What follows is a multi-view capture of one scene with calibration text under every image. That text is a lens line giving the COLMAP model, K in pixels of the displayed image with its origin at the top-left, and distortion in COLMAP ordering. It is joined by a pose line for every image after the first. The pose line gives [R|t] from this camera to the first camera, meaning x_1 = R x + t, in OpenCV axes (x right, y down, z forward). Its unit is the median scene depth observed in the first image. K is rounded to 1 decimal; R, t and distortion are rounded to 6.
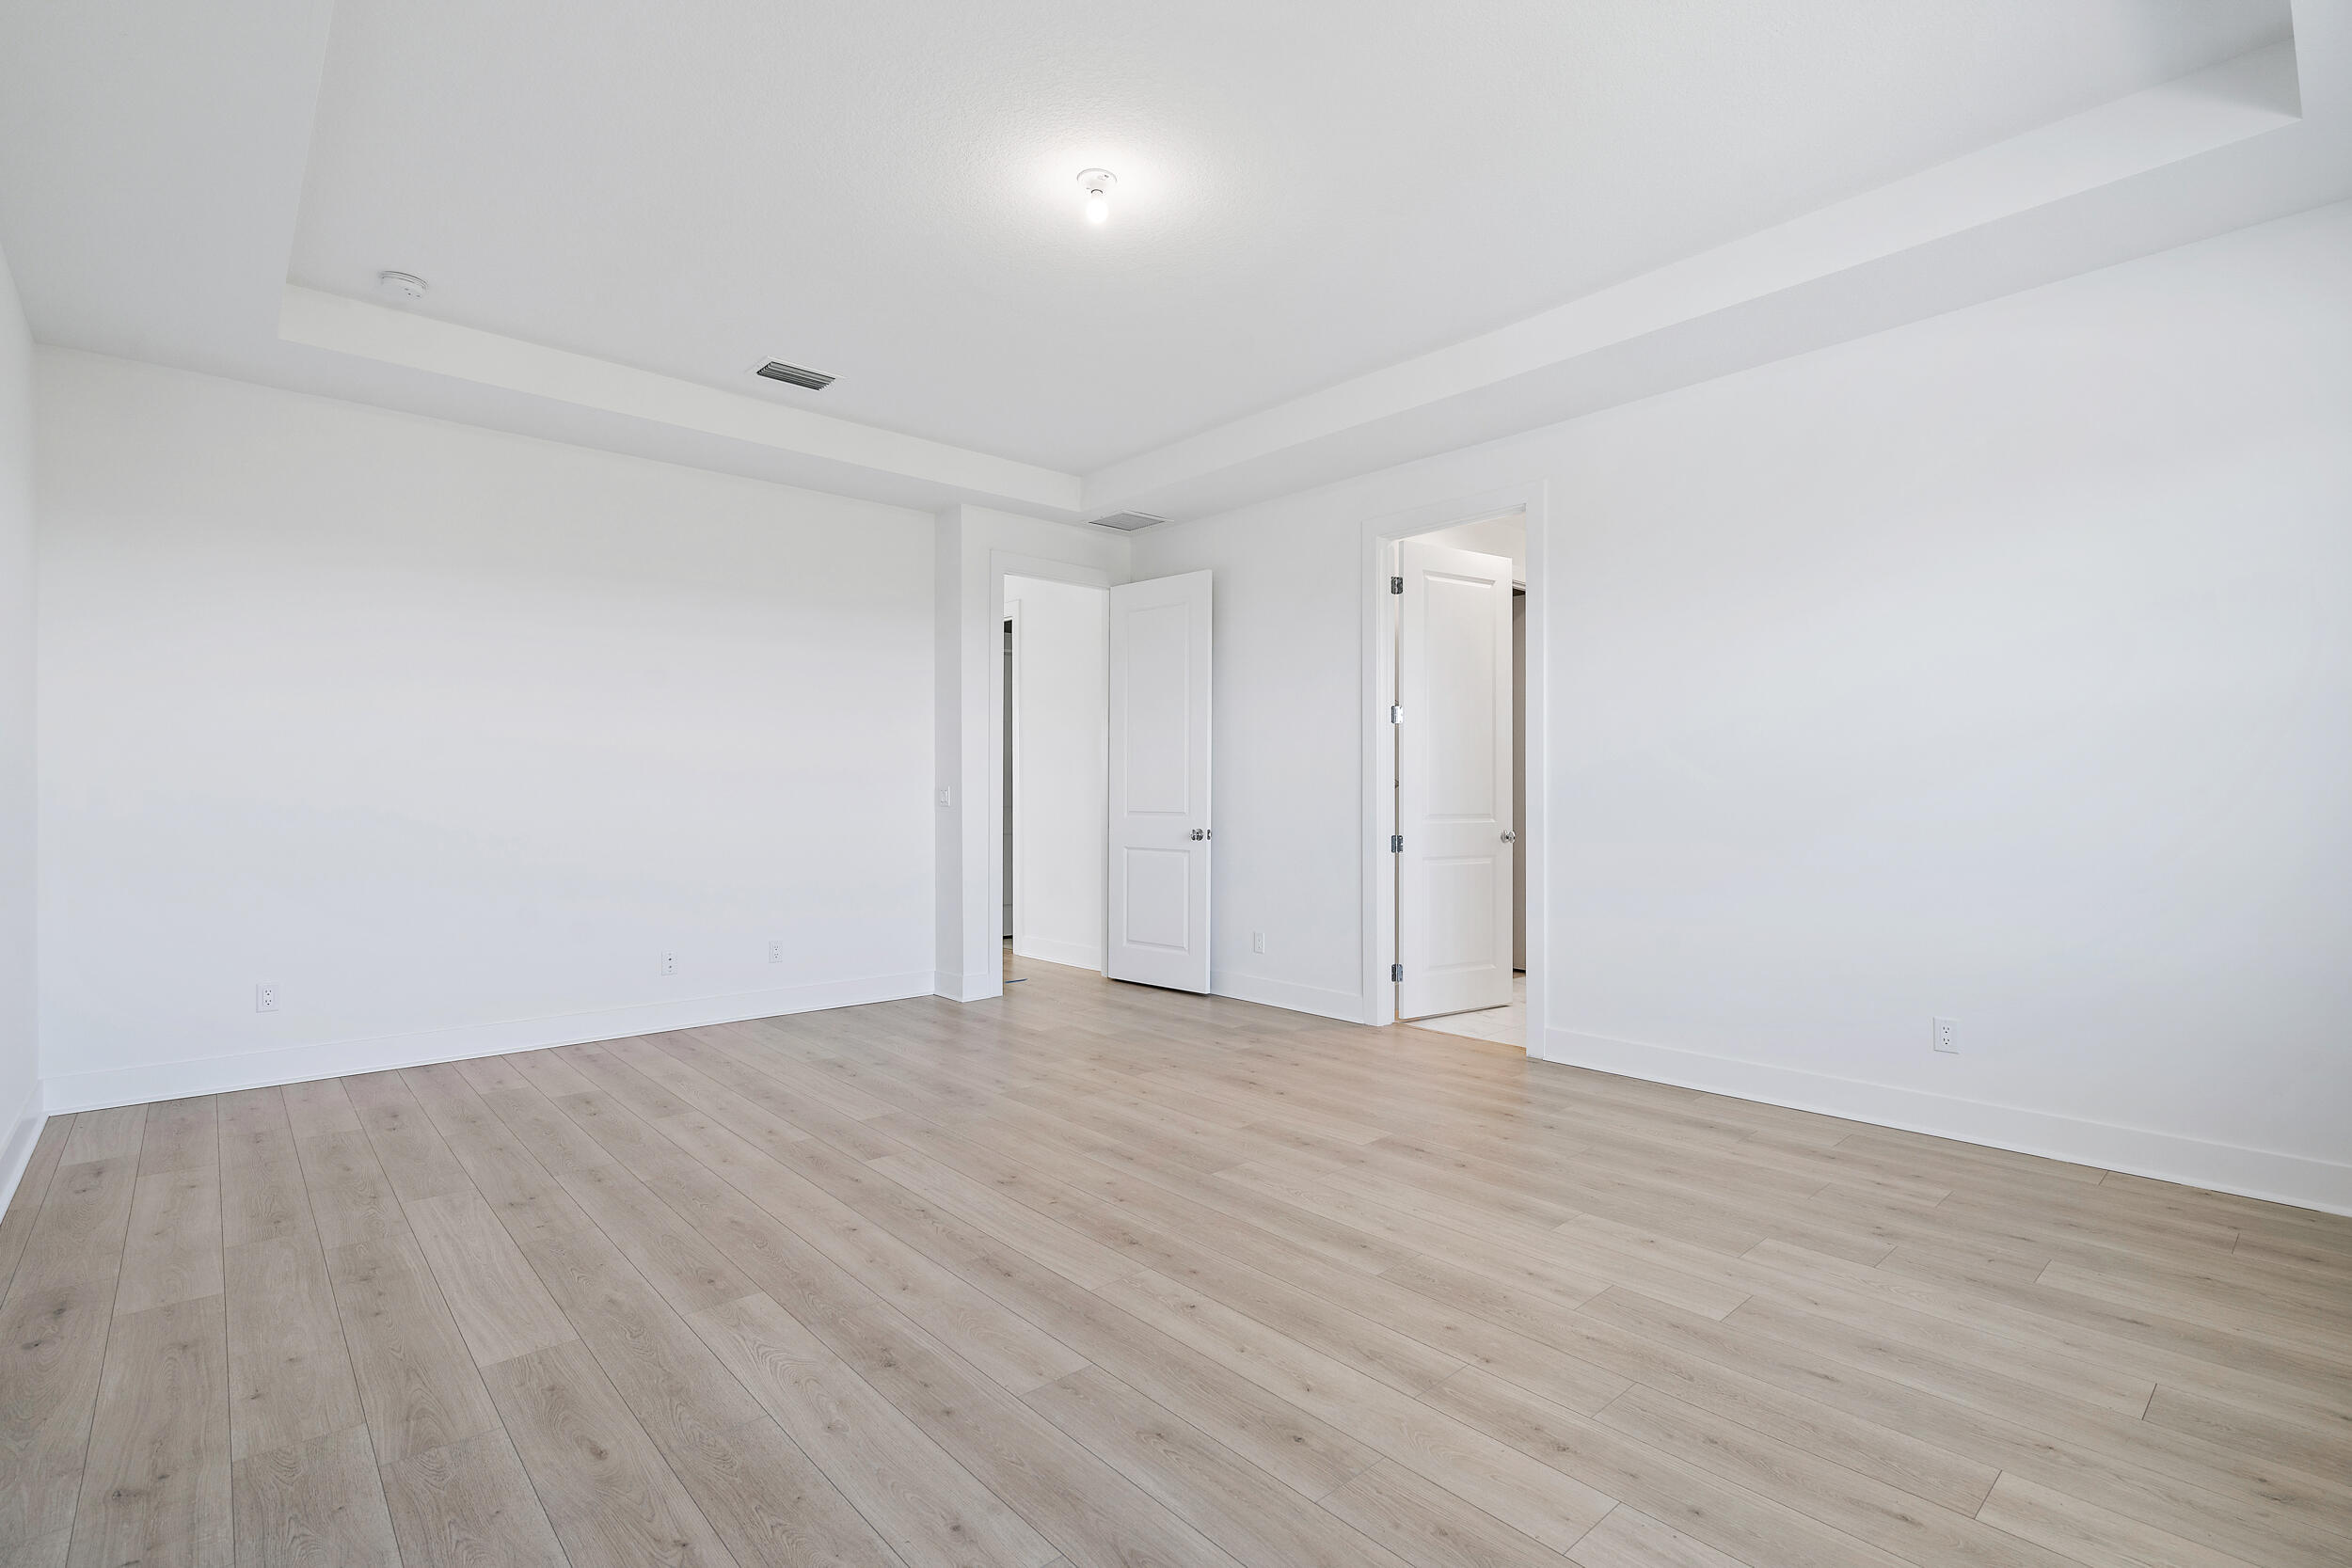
lens RADIAL K [[1076.5, 0, 1176.6], [0, 1076.5, 788.6], [0, 0, 1]] dist [-0.001777, 0.001070]
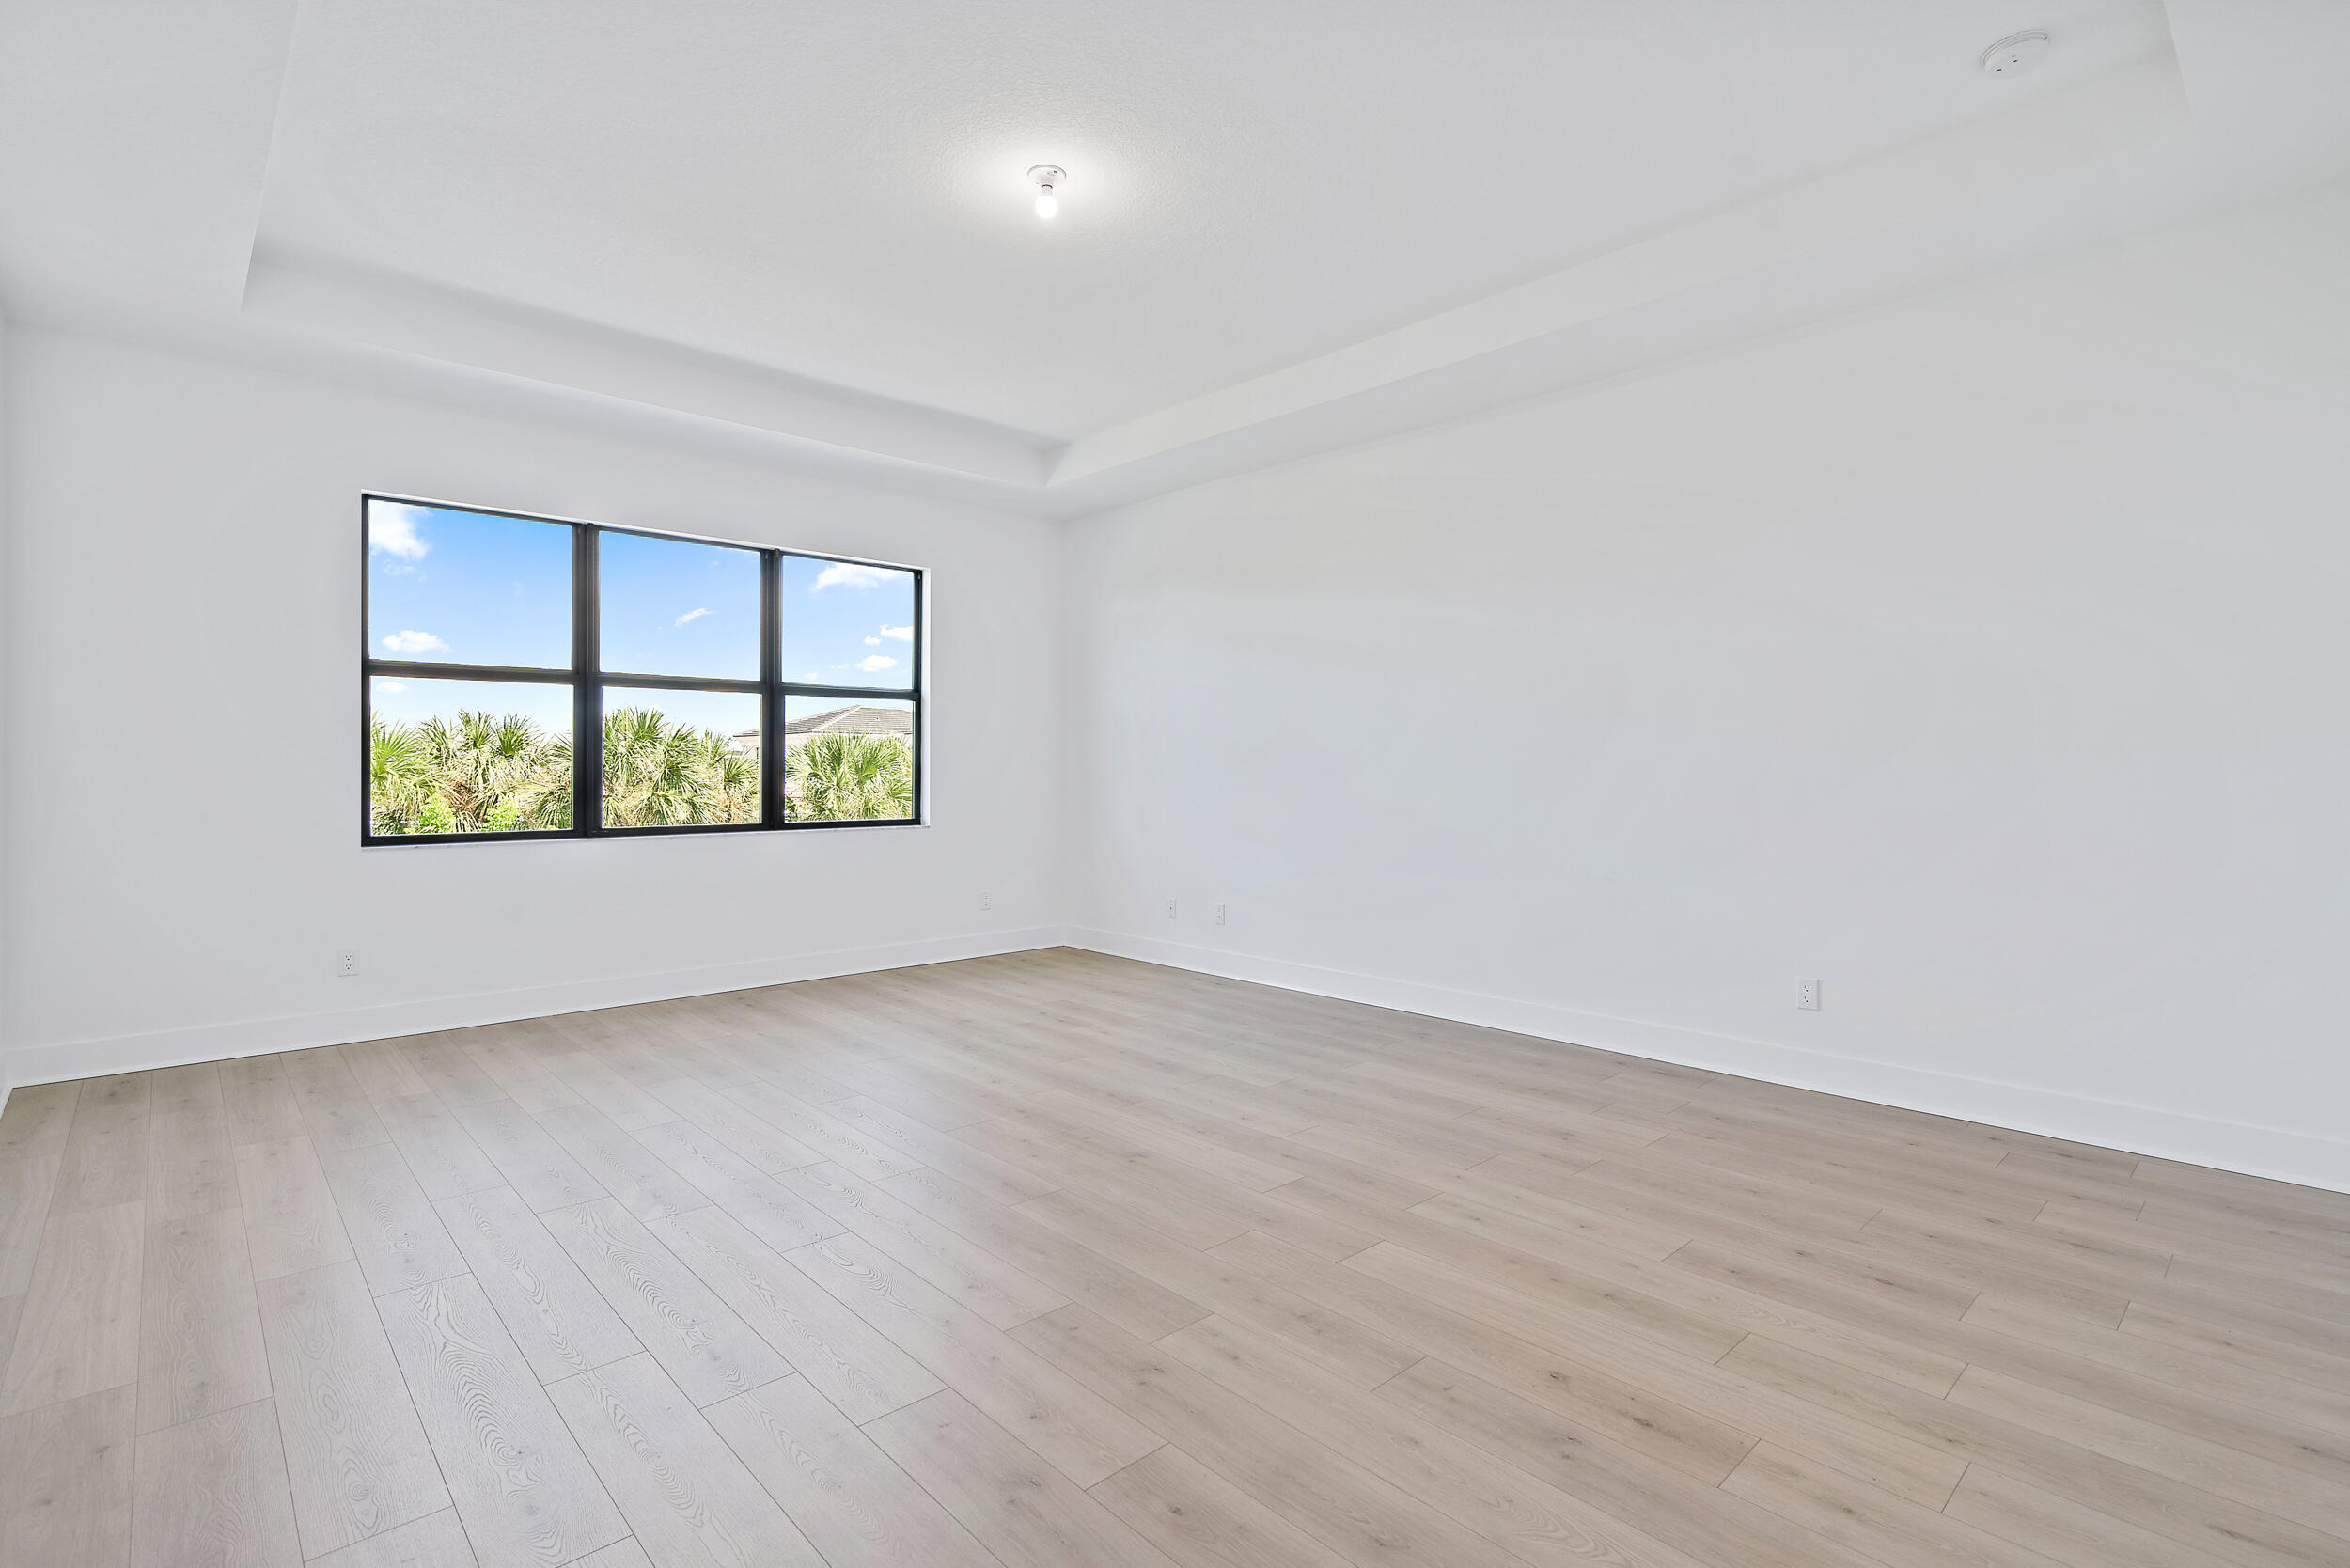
lens RADIAL K [[1075.7, 0, 1176.0], [0, 1075.7, 778.3], [0, 0, 1]] dist [-0.001777, 0.001070]
pose [[-0.999742, 0.000484, -0.022716, -0.181858], [0.000414, 0.999995, 0.003092, 0.010938], [0.022717, 0.003082, -0.999737, 2.120320]]
